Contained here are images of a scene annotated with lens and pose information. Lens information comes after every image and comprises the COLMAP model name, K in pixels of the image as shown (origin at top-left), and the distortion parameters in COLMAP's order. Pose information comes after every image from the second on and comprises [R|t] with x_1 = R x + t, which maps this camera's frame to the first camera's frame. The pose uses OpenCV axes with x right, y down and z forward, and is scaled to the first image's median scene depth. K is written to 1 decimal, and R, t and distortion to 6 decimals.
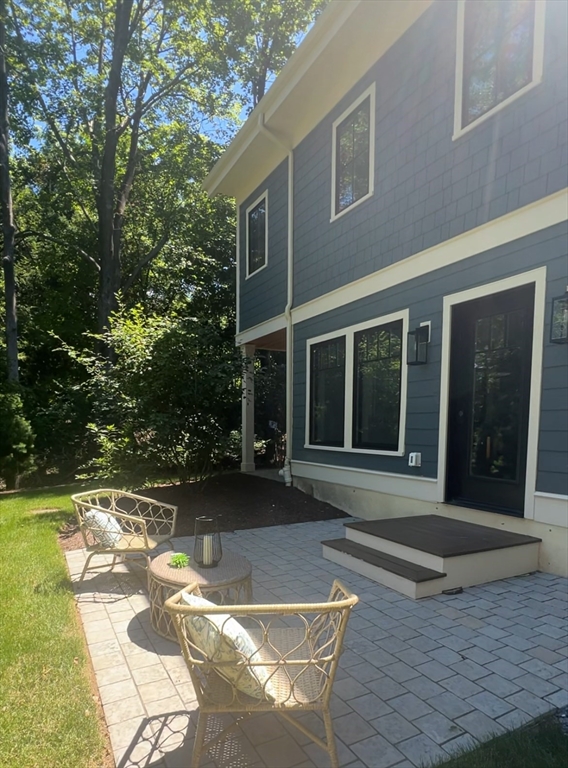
lens RADIAL K [[472.6, 0, 295.5], [0, 472.6, 441.6], [0, 0, 1]] dist [-0.004396, -0.001725]
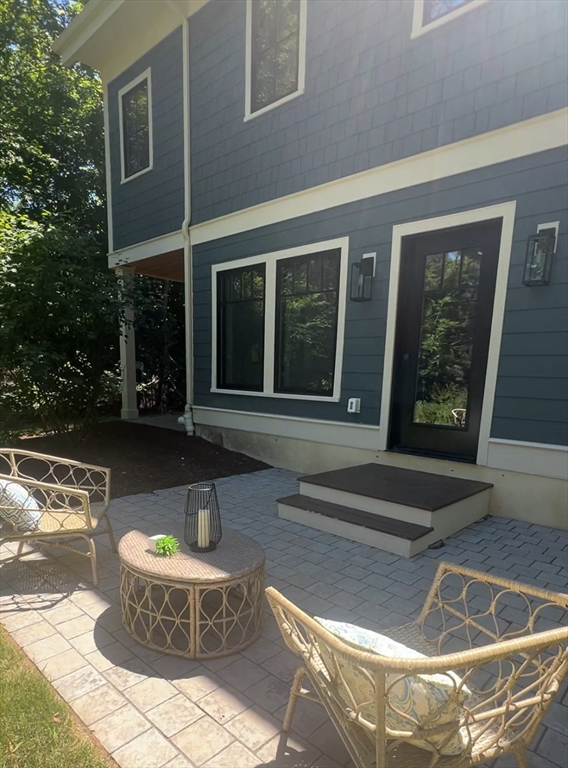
lens RADIAL K [[472.6, 0, 300.2], [0, 472.6, 448.6], [0, 0, 1]] dist [-0.004396, -0.001725]
pose [[0.948493, -0.029563, 0.315416, -0.153894], [-0.011879, 0.991617, 0.128664, 0.003390], [-0.316575, -0.125784, 0.940191, 0.148497]]
